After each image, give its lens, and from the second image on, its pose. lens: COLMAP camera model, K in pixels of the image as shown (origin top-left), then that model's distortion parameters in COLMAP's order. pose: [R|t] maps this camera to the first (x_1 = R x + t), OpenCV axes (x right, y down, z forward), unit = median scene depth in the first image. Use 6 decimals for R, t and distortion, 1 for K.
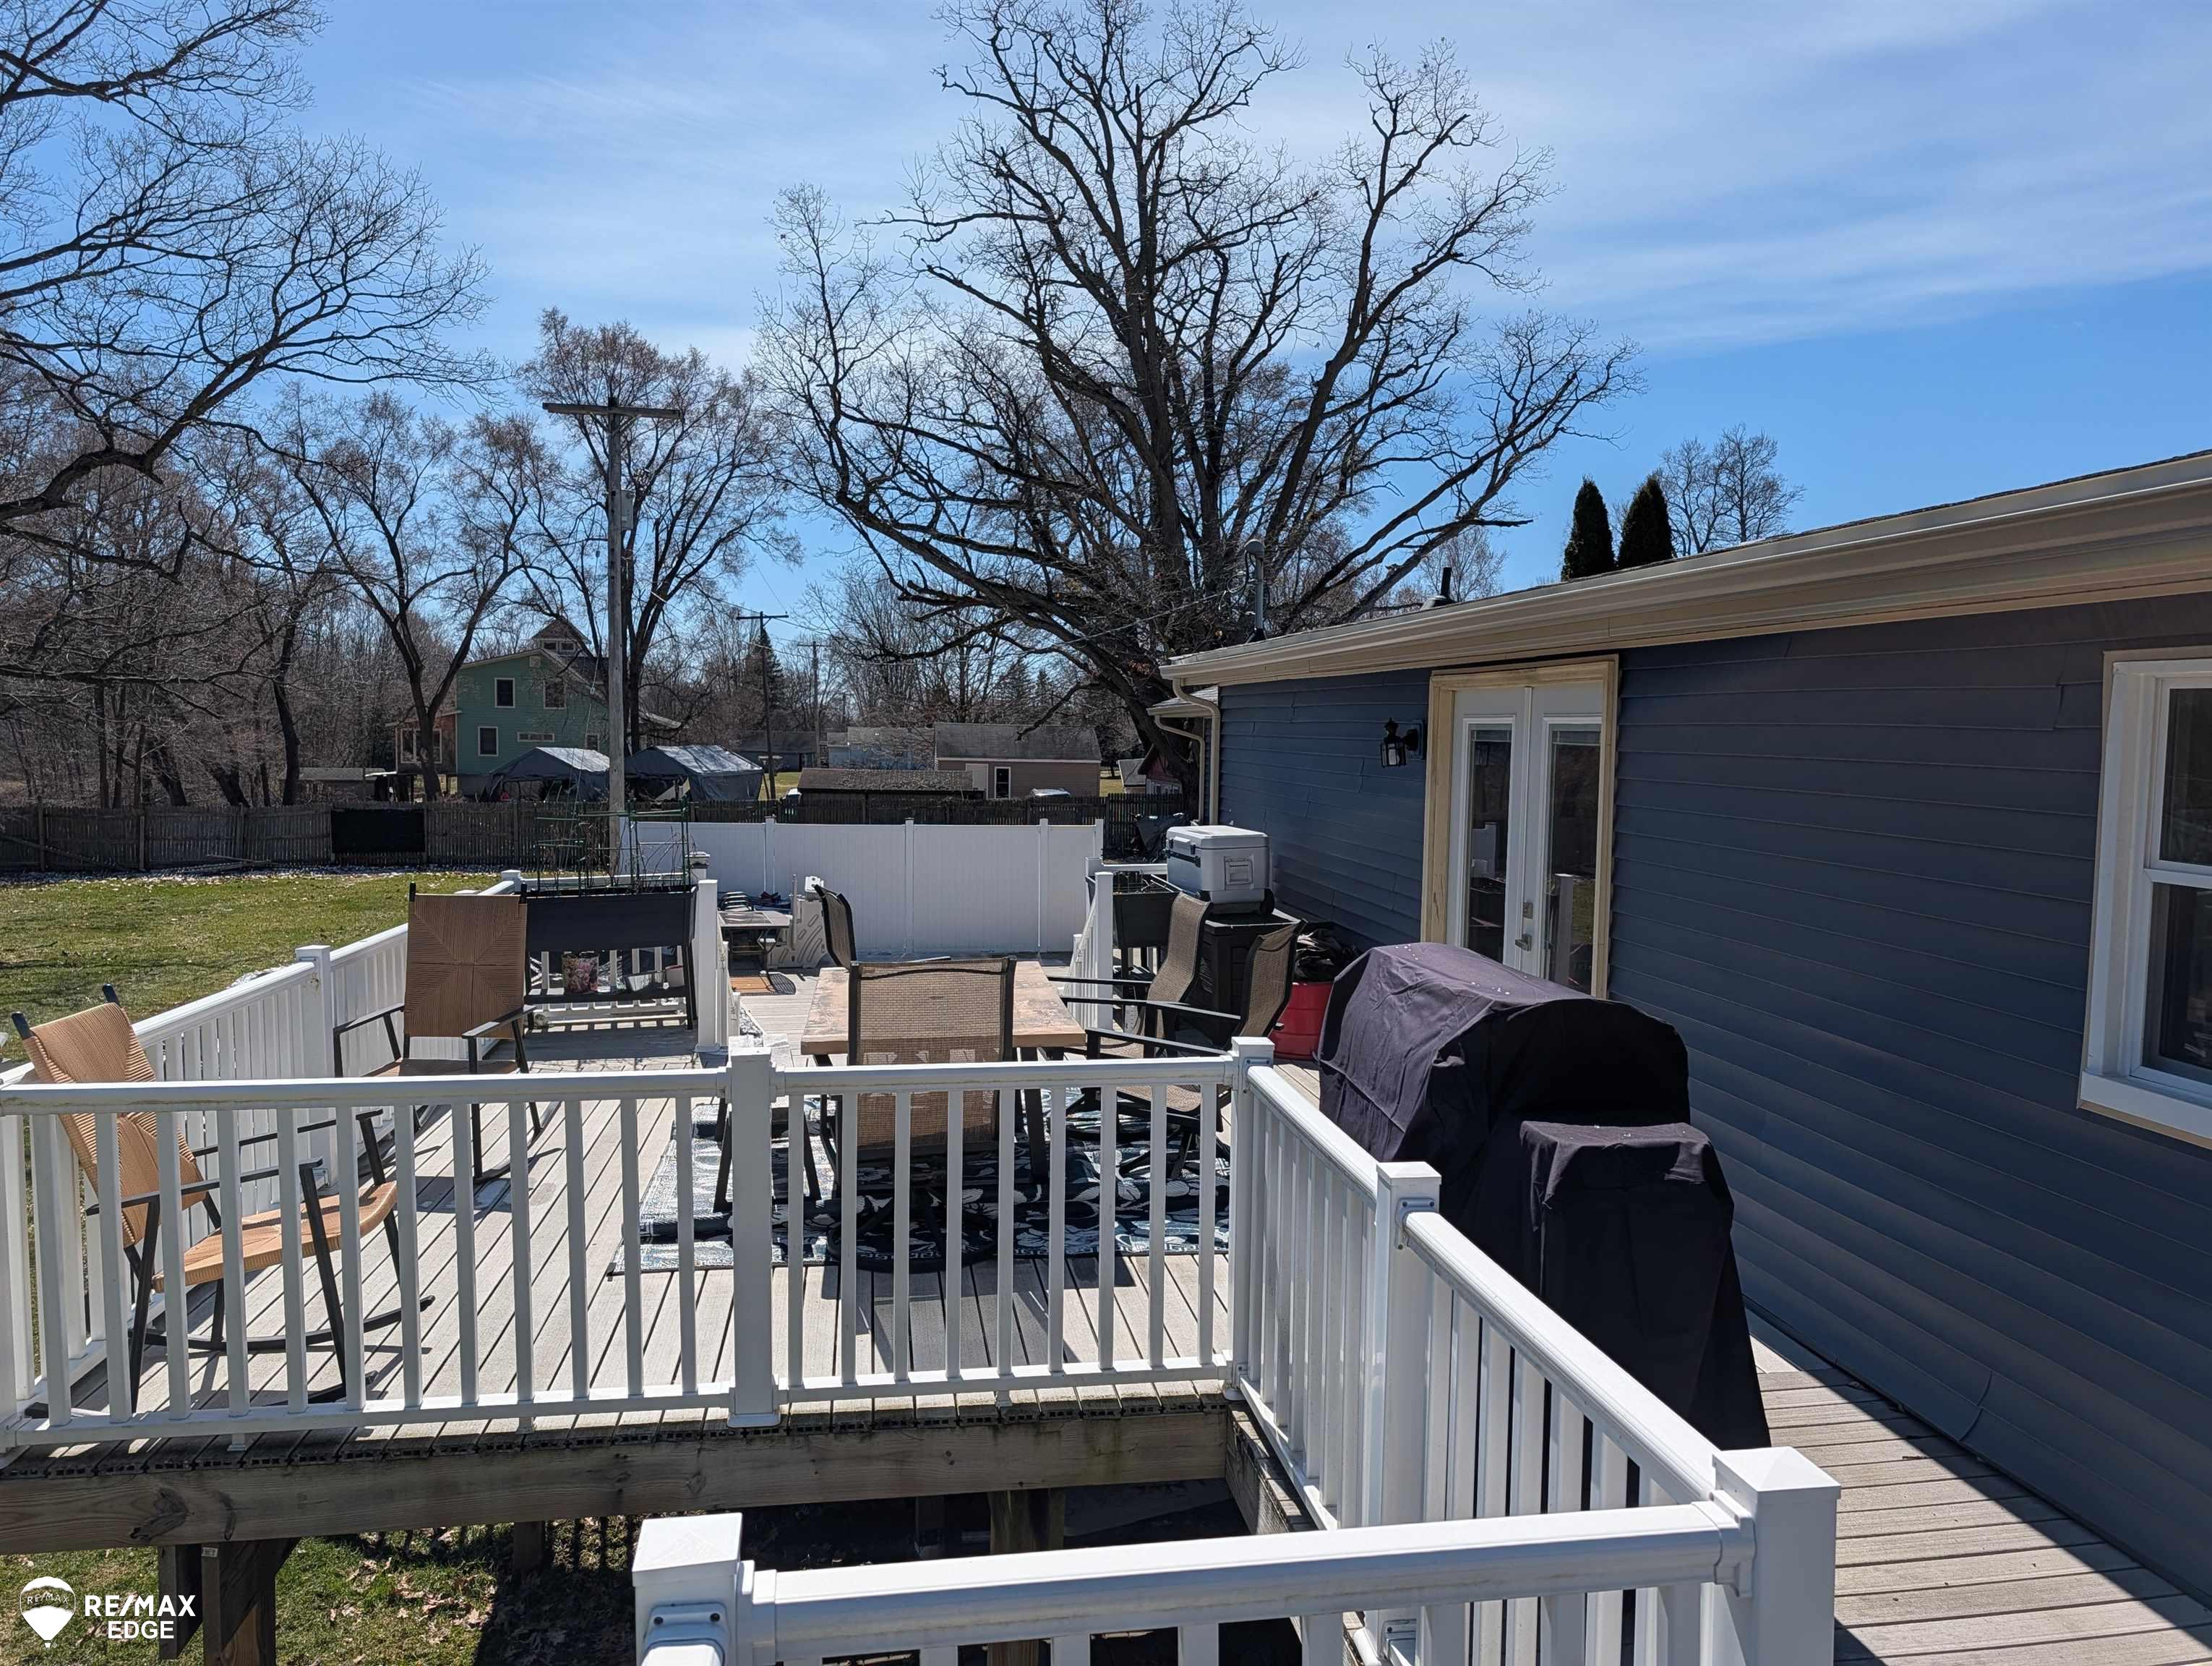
lens RADIAL K [[1576.4, 0, 1093.6], [0, 1576.4, 825.4], [0, 0, 1]] dist [0.013746, -0.006886]
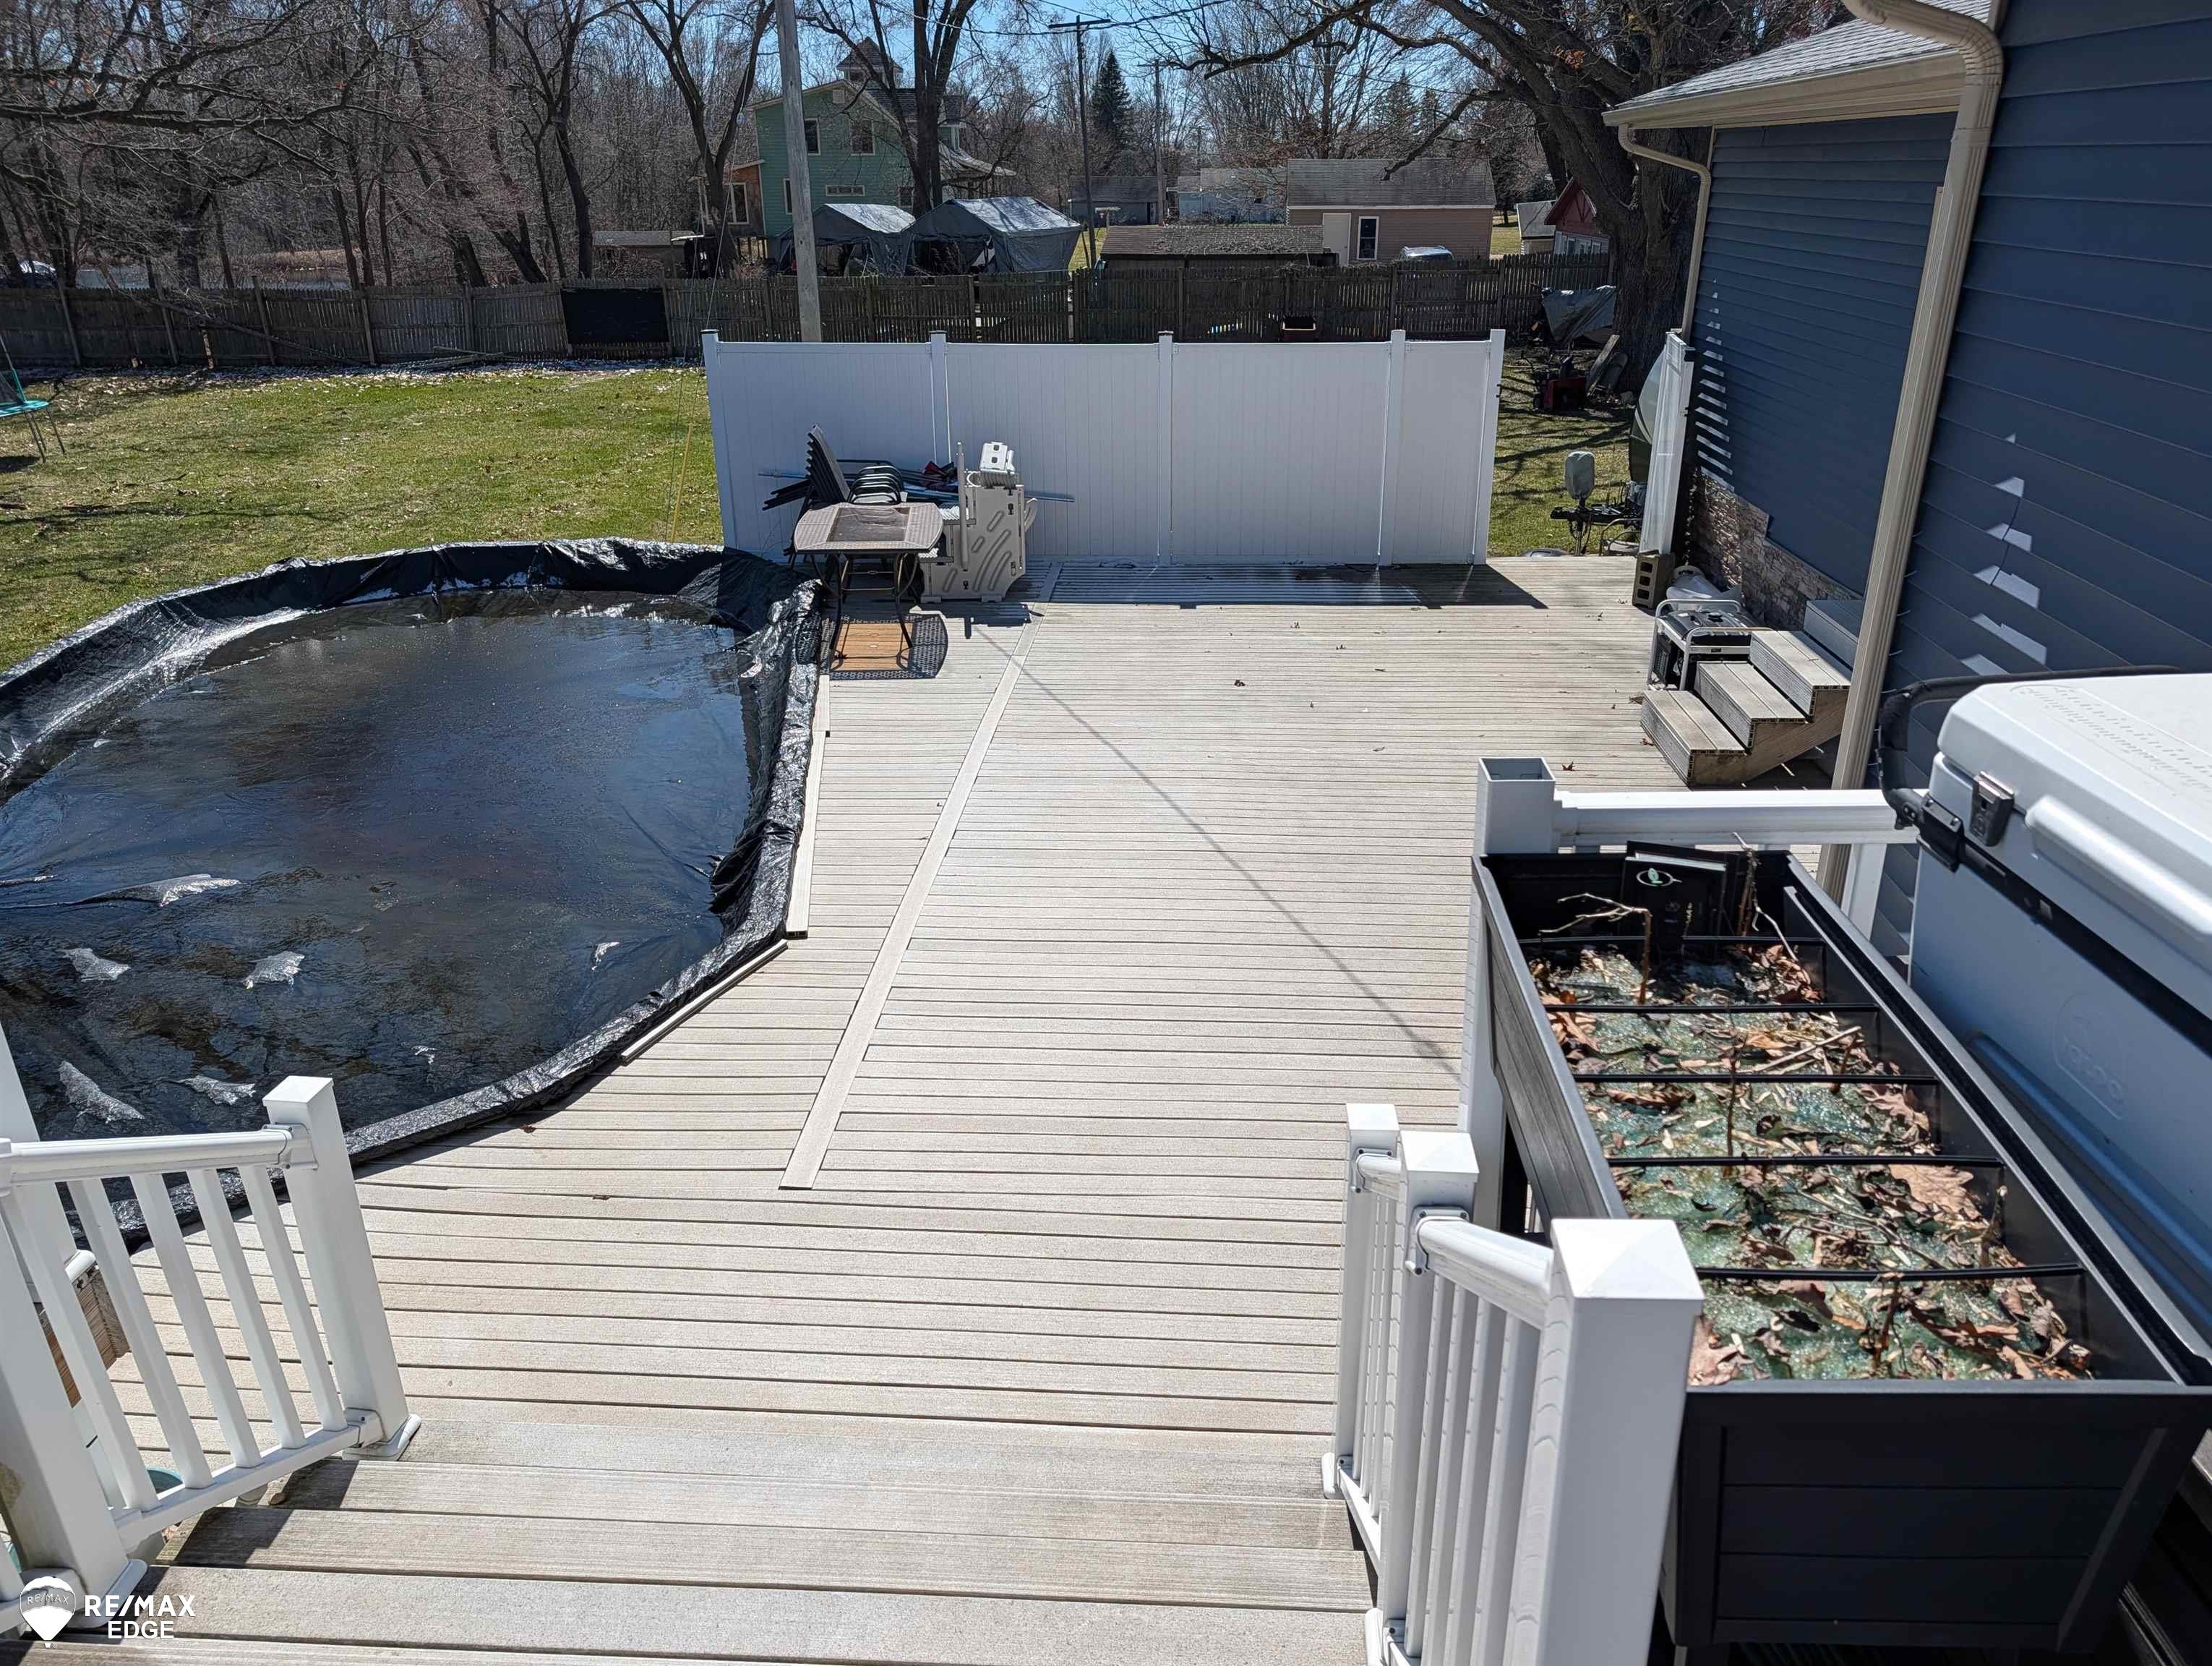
lens RADIAL K [[1576.4, 0, 1093.6], [0, 1576.4, 825.4], [0, 0, 1]] dist [0.013746, -0.006886]
pose [[0.974479, 0.062340, -0.215650, -0.001641], [0.011512, 0.945523, 0.325352, -0.008930], [0.224184, -0.319531, 0.920674, 0.154549]]
